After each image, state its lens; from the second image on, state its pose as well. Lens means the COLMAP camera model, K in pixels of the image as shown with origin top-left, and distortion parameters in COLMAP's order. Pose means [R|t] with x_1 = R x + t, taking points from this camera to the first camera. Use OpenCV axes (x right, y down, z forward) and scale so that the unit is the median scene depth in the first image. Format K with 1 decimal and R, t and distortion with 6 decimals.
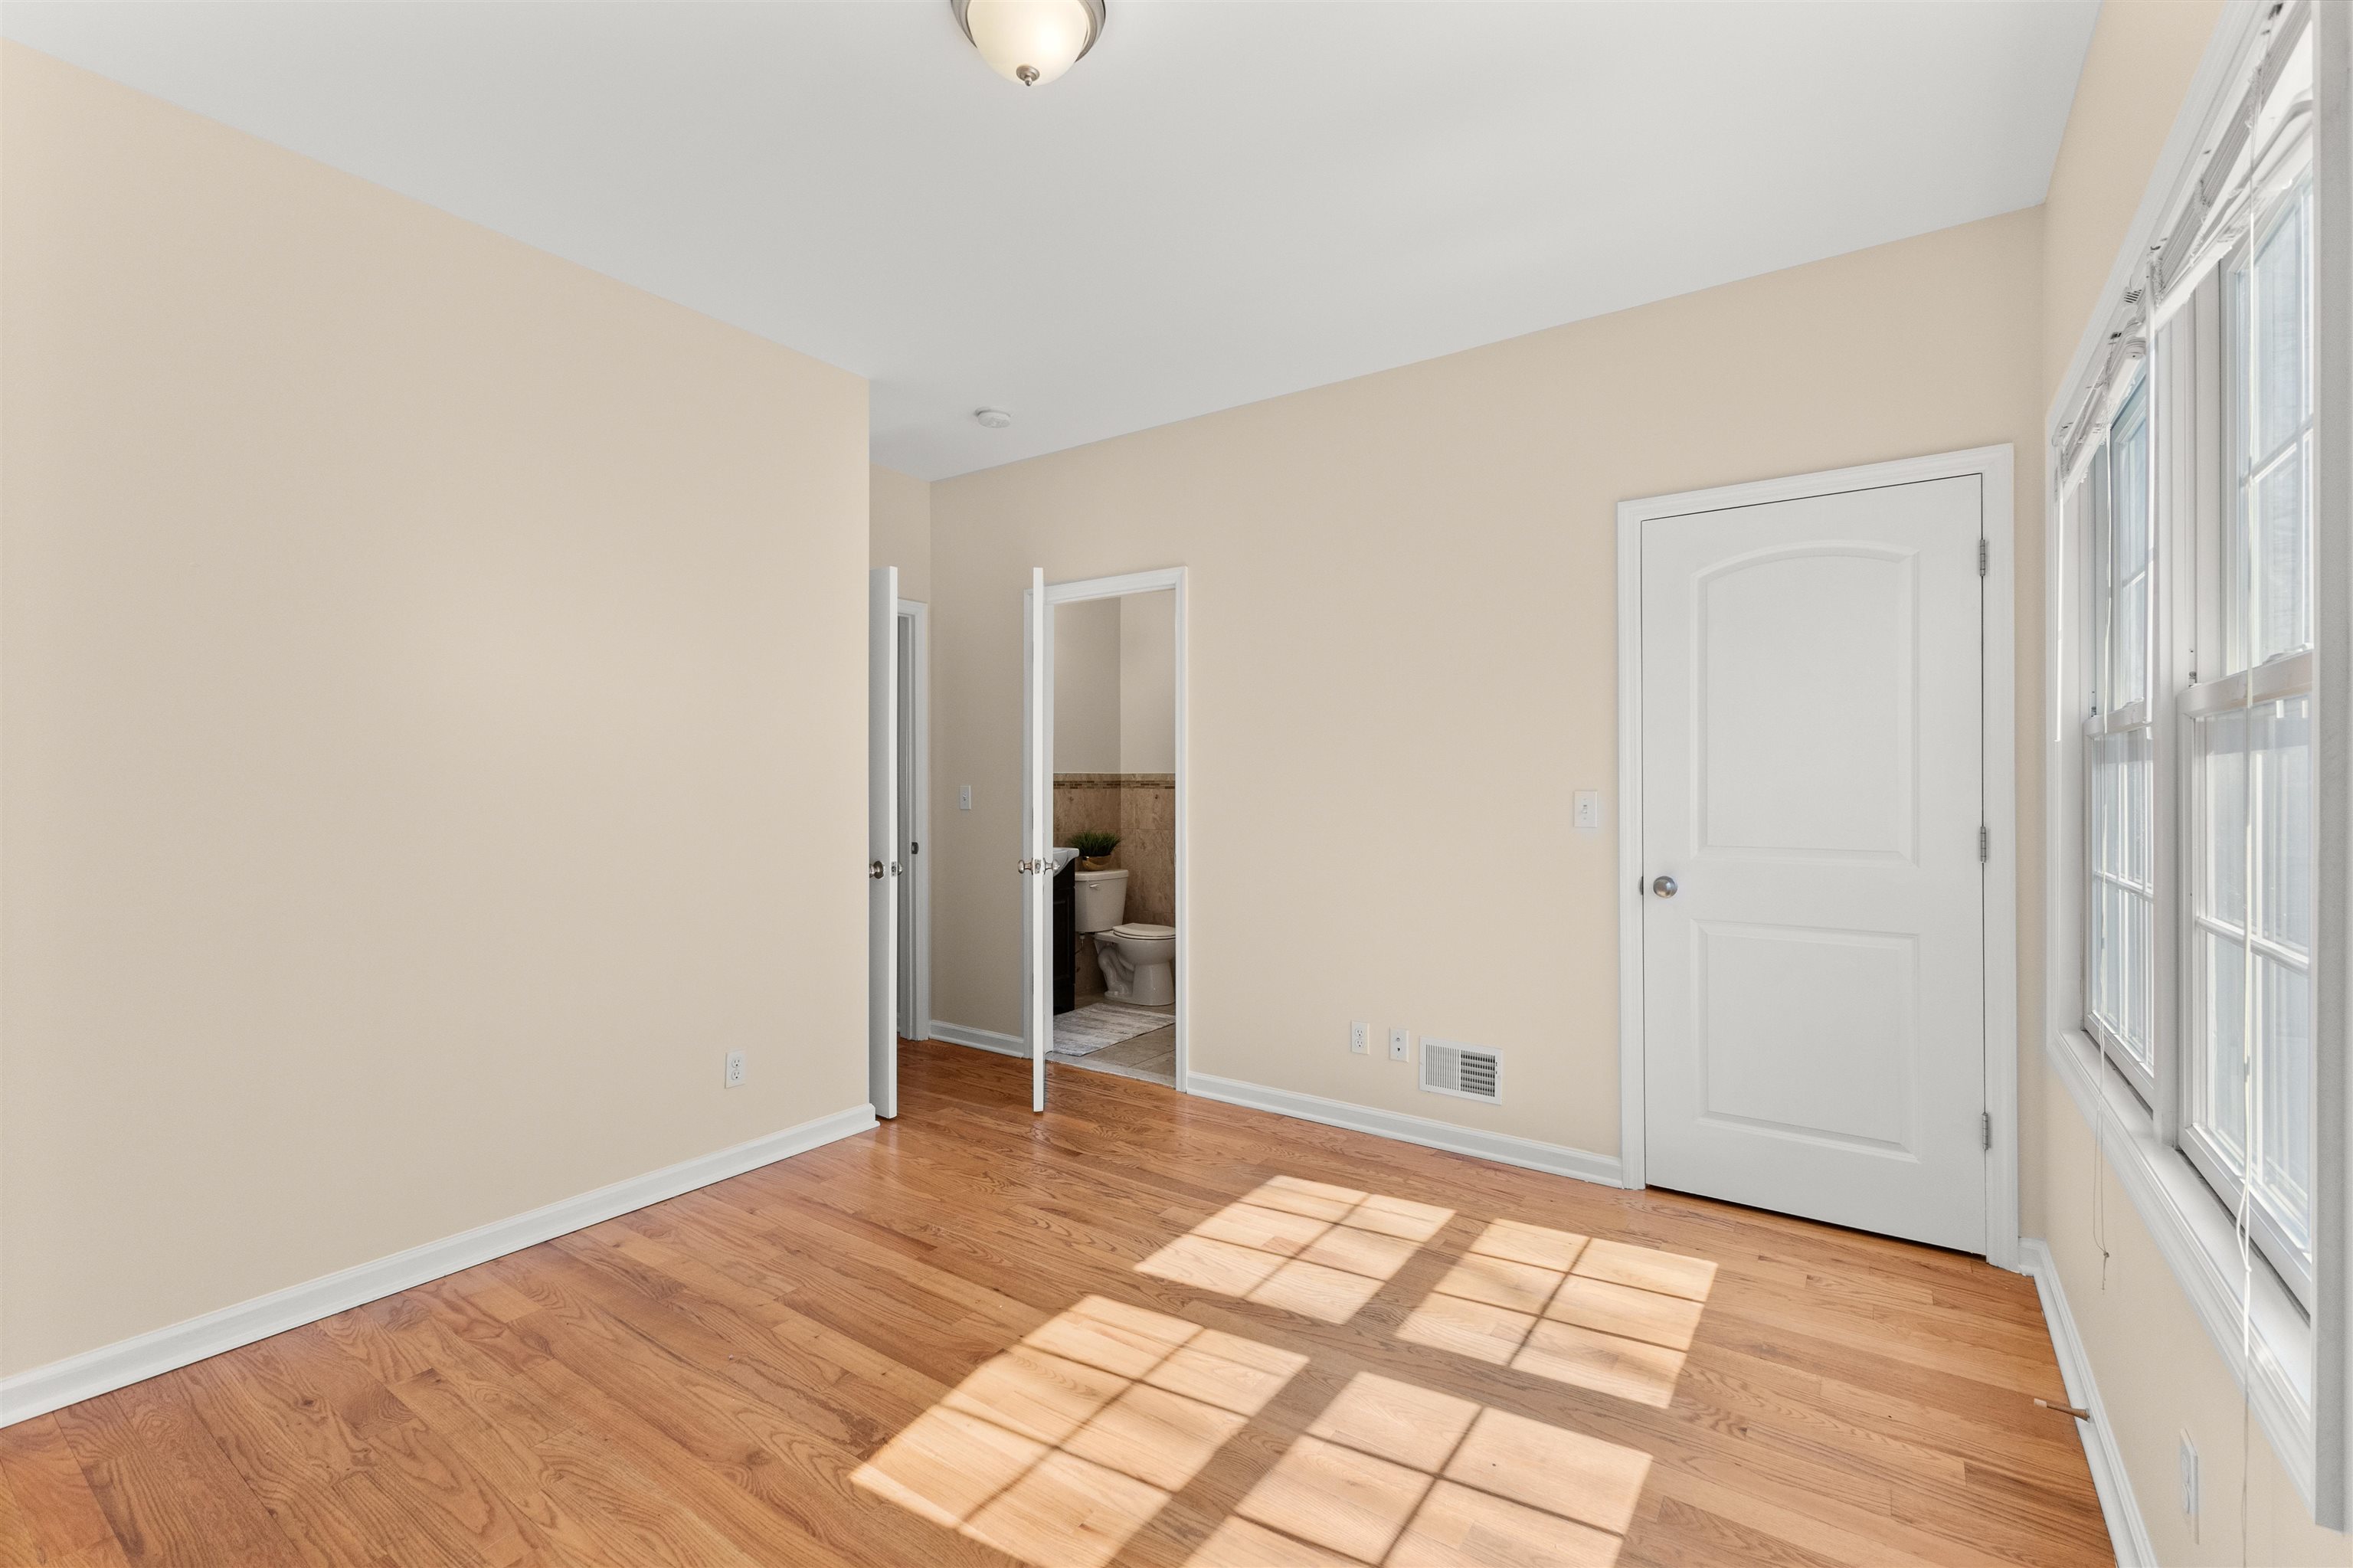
lens RADIAL K [[1022.6, 0, 1170.9], [0, 1022.6, 782.3], [0, 0, 1]] dist [0.006653, -0.000823]
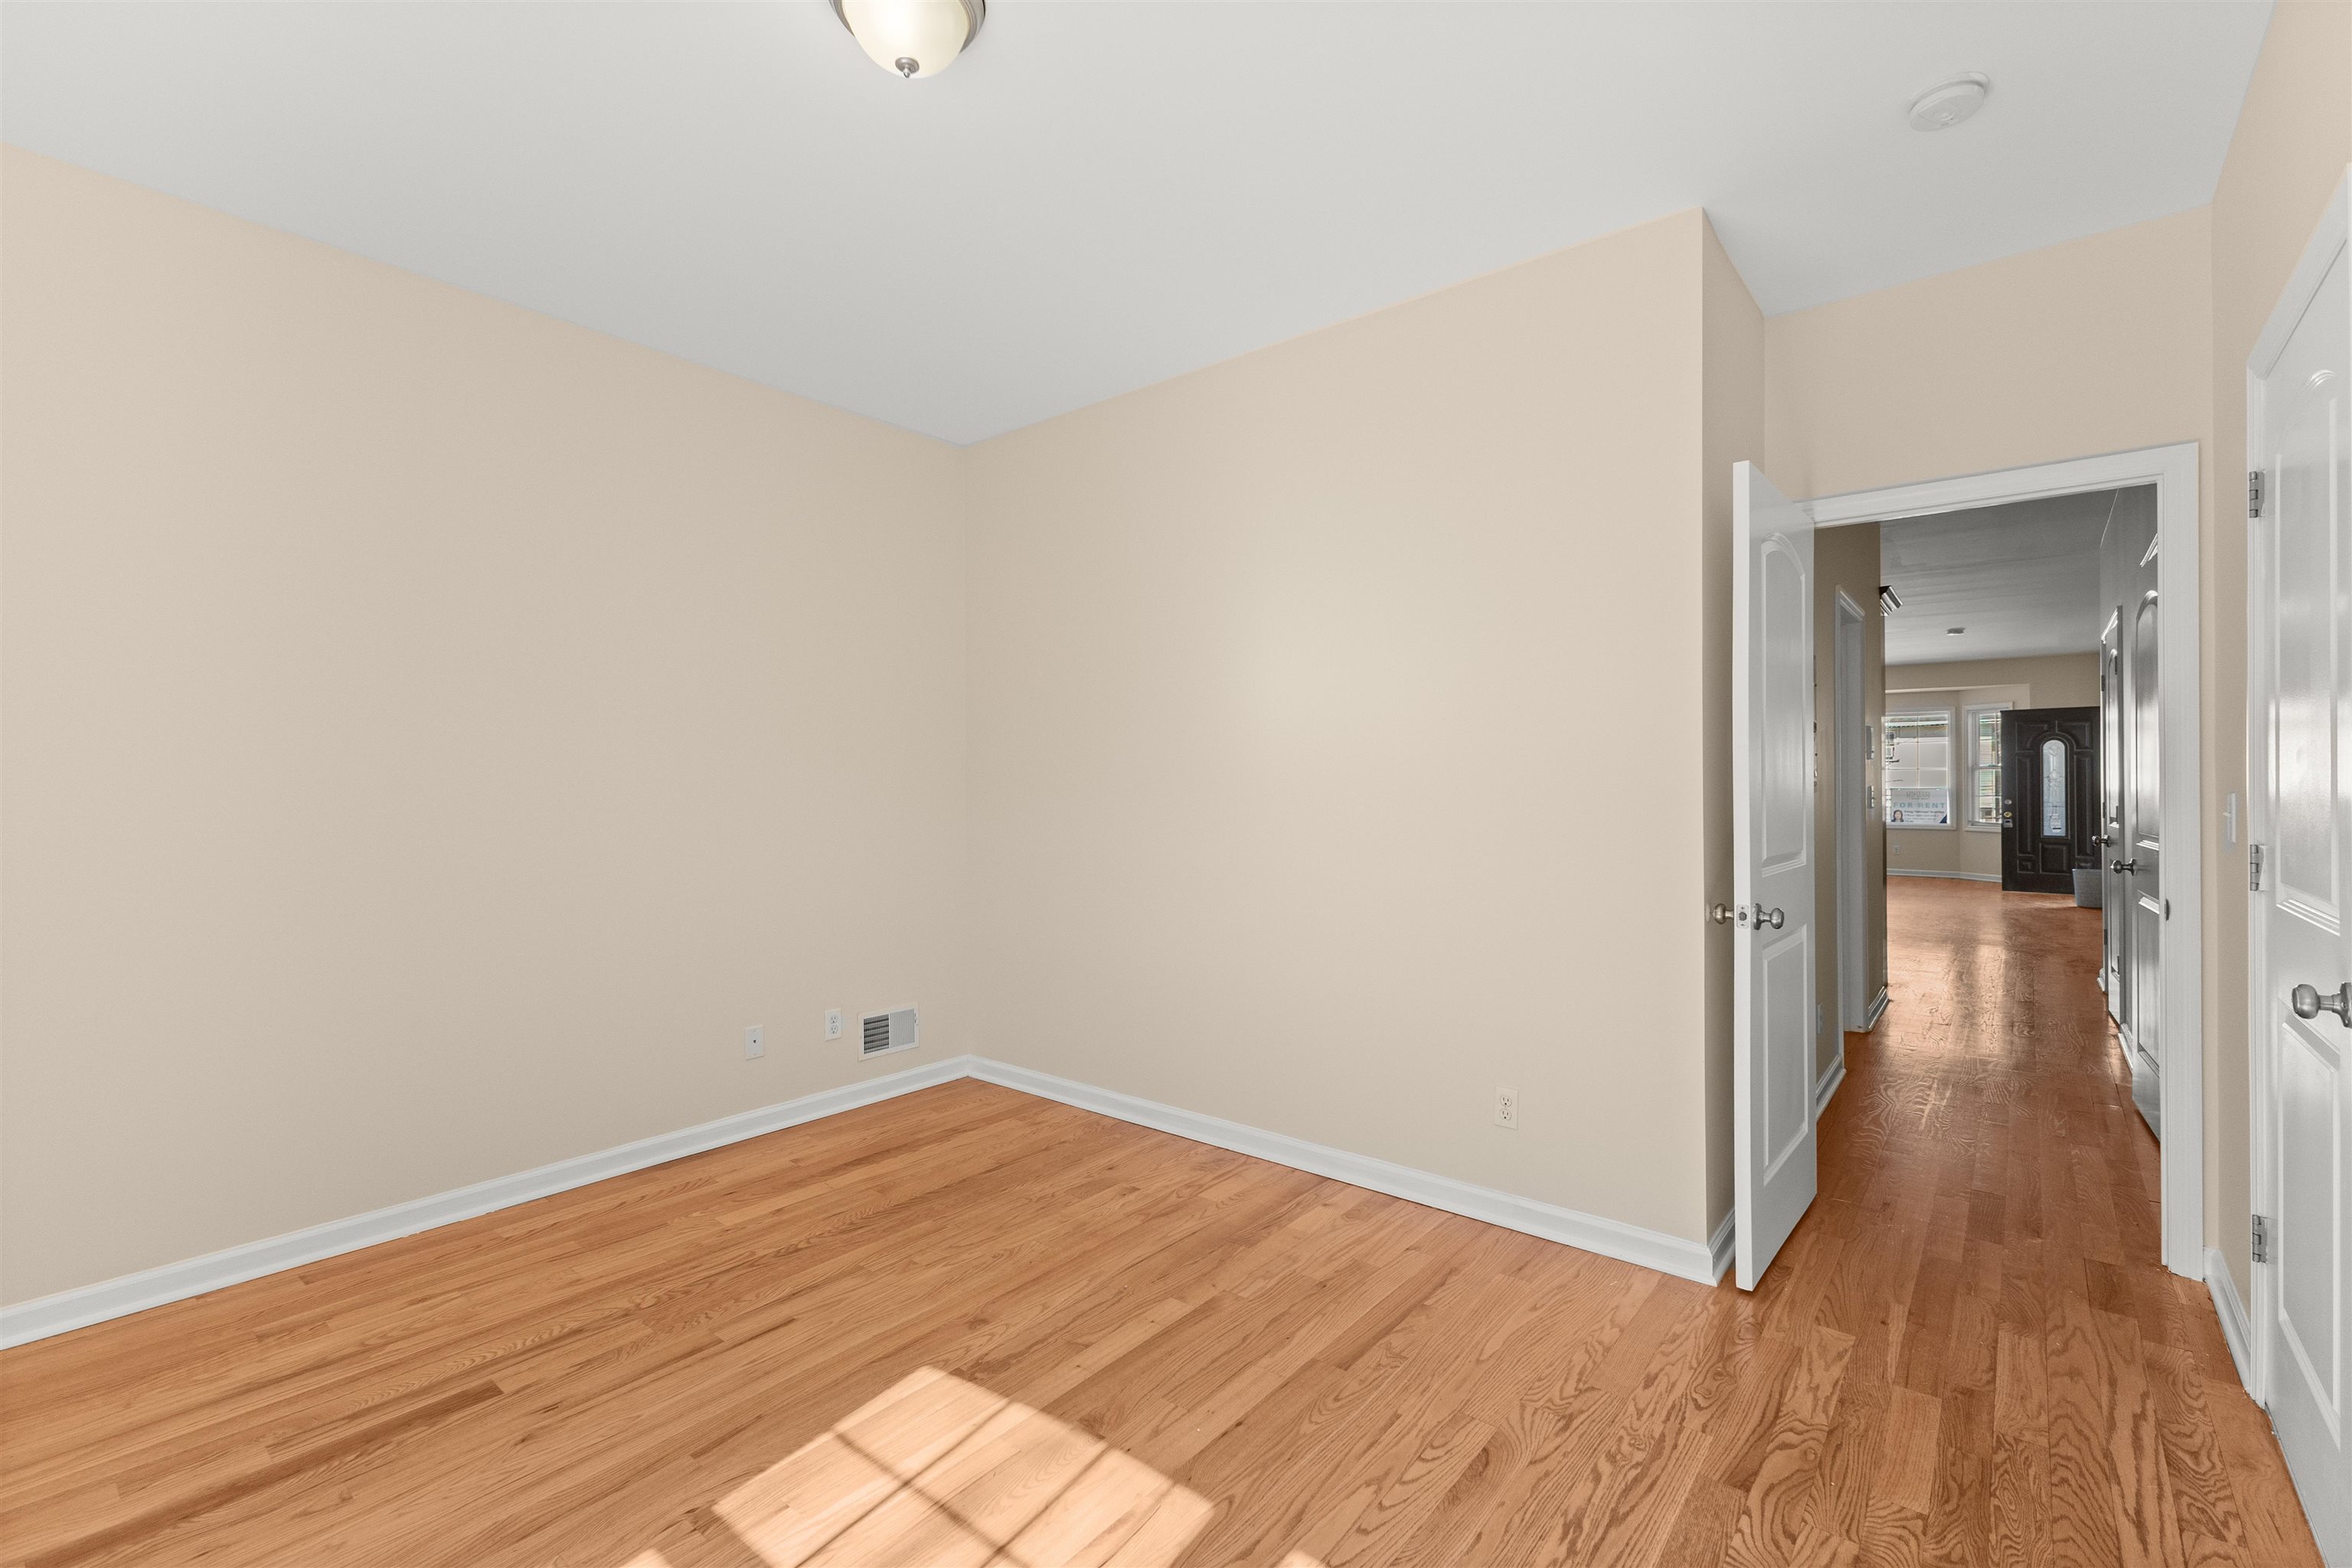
lens RADIAL K [[1022.1, 0, 1170.4], [0, 1022.1, 782.3], [0, 0, 1]] dist [0.006653, -0.000823]
pose [[-0.079268, 0.000835, -0.996853, 0.678252], [0.001526, 0.999999, 0.000717, -0.007096], [0.996852, -0.001464, -0.079269, 1.085349]]
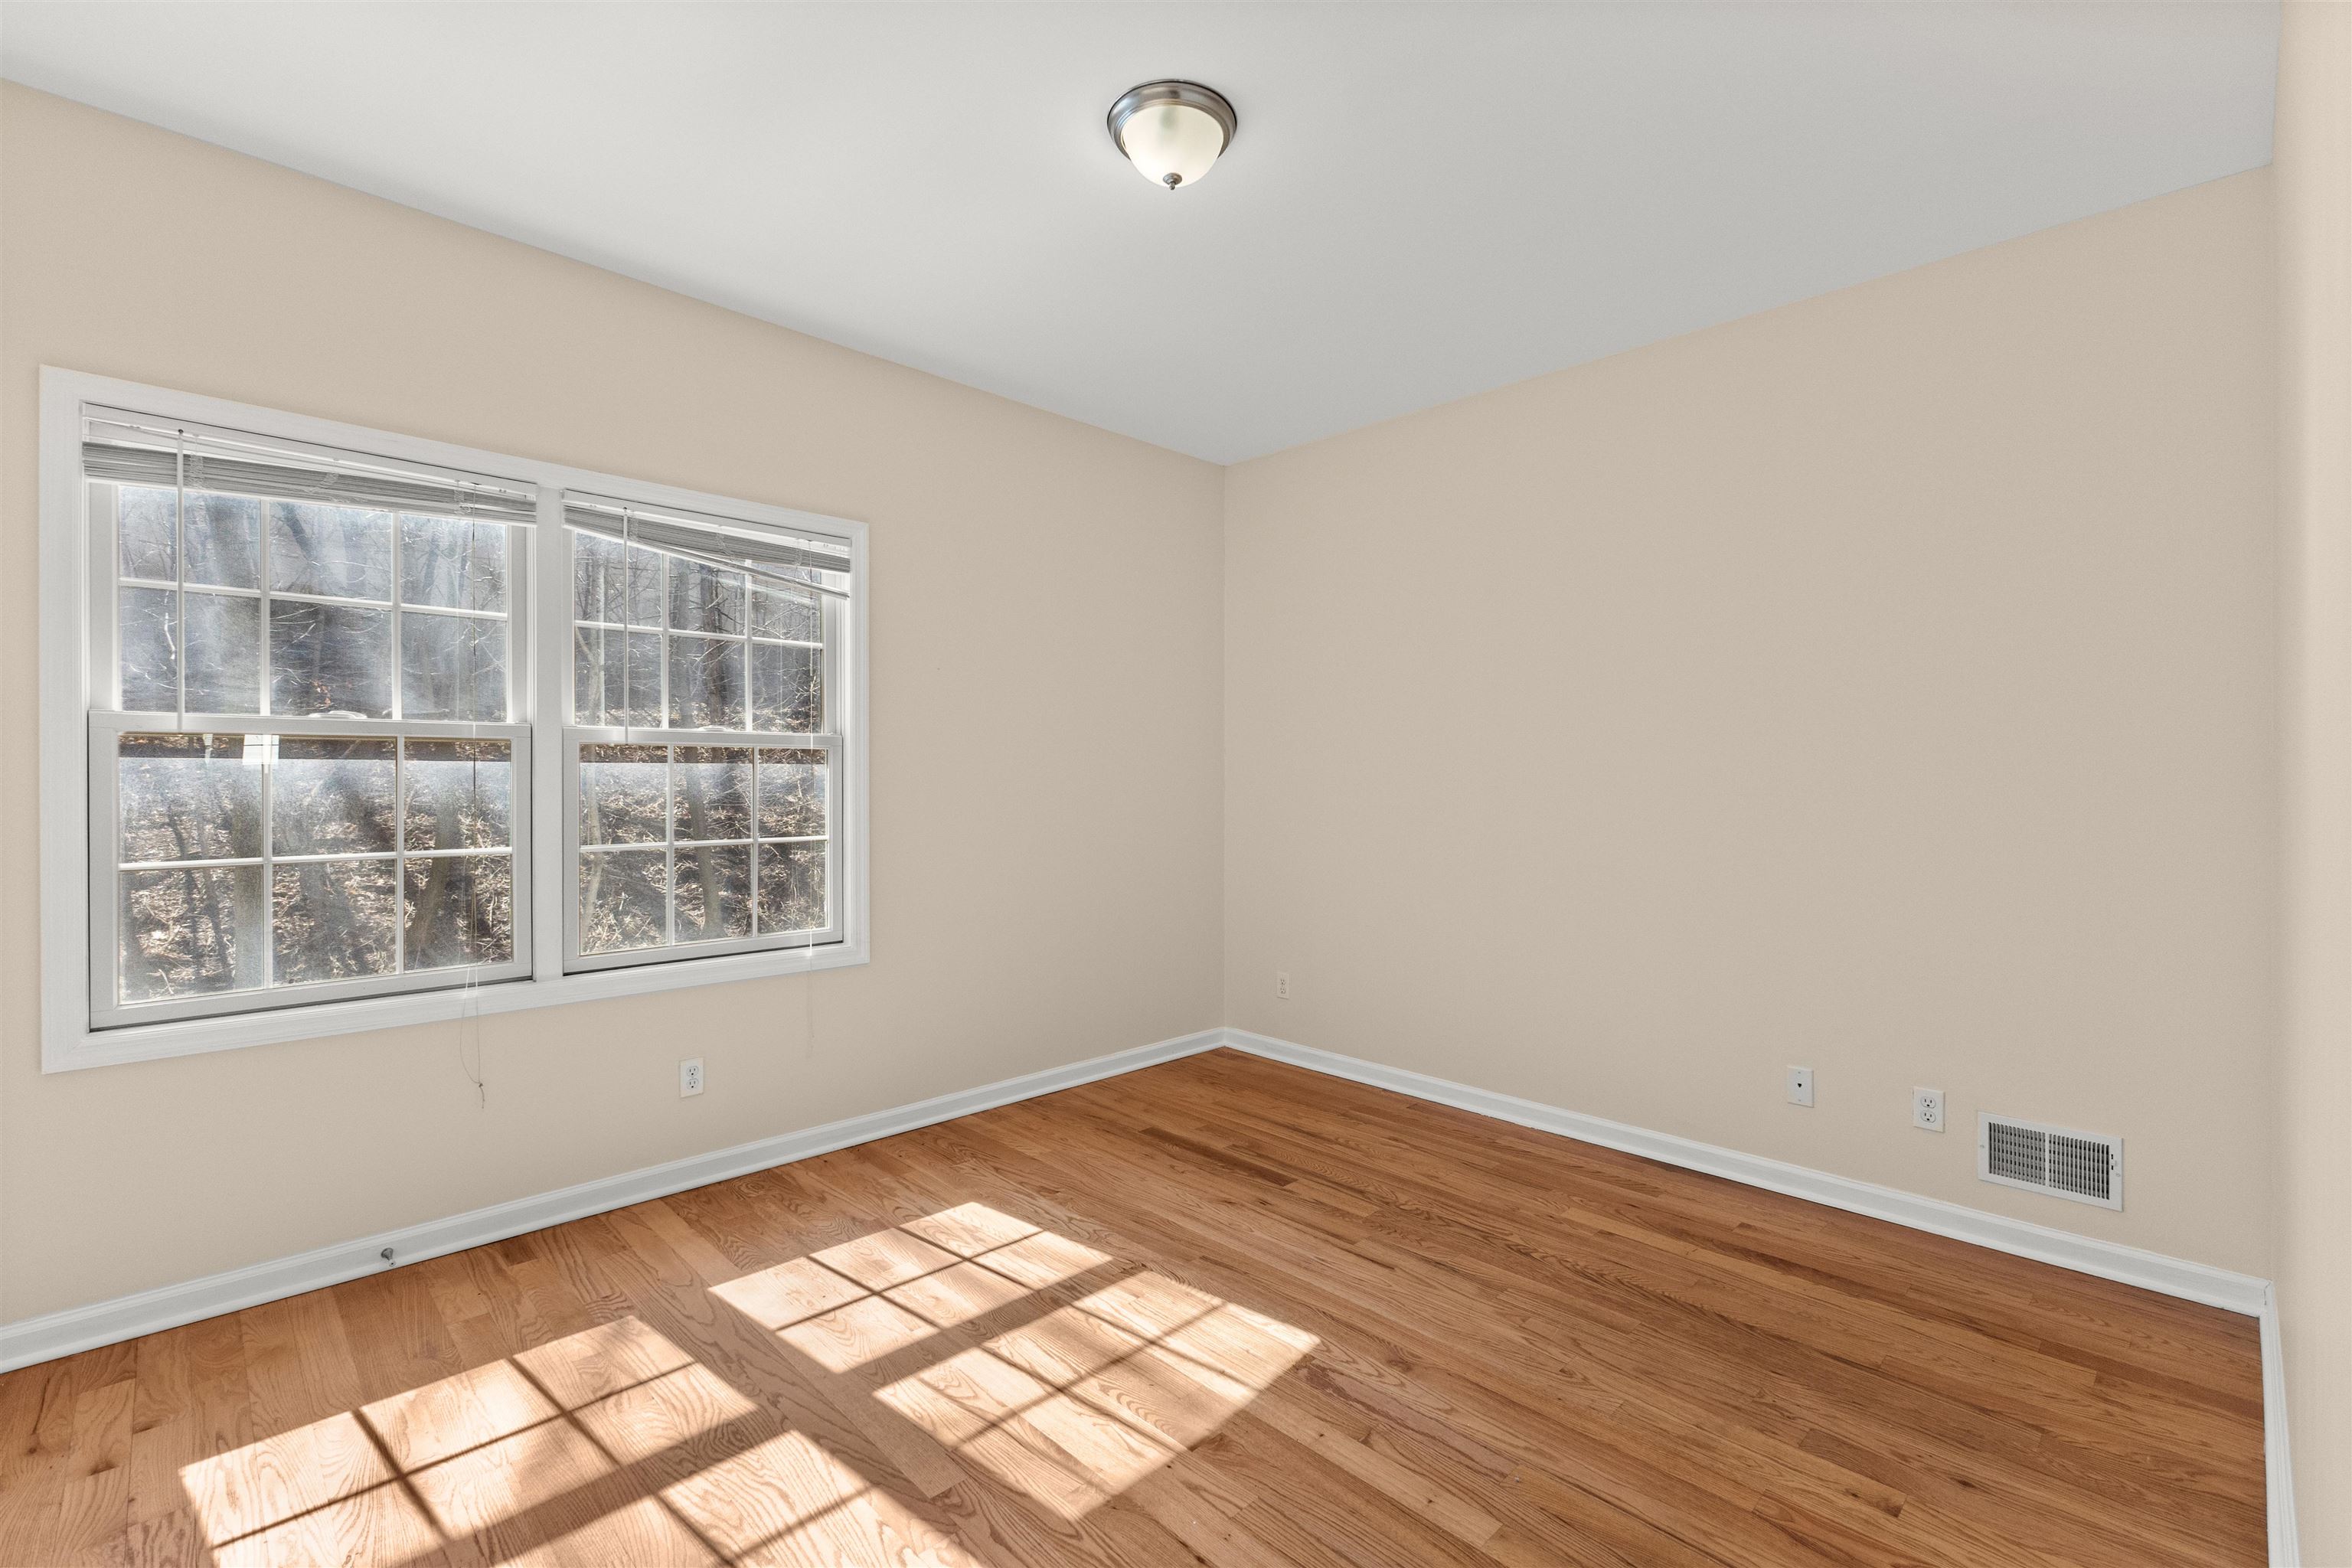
lens RADIAL K [[1007.5, 0, 1176.0], [0, 1007.5, 784.0], [0, 0, 1]] dist [0.009141, -0.000233]
pose [[-0.983859, -0.003663, 0.178908, -0.287541], [-0.002599, 0.999978, 0.006183, -0.001817], [-0.178927, 0.005619, -0.983846, 1.753924]]
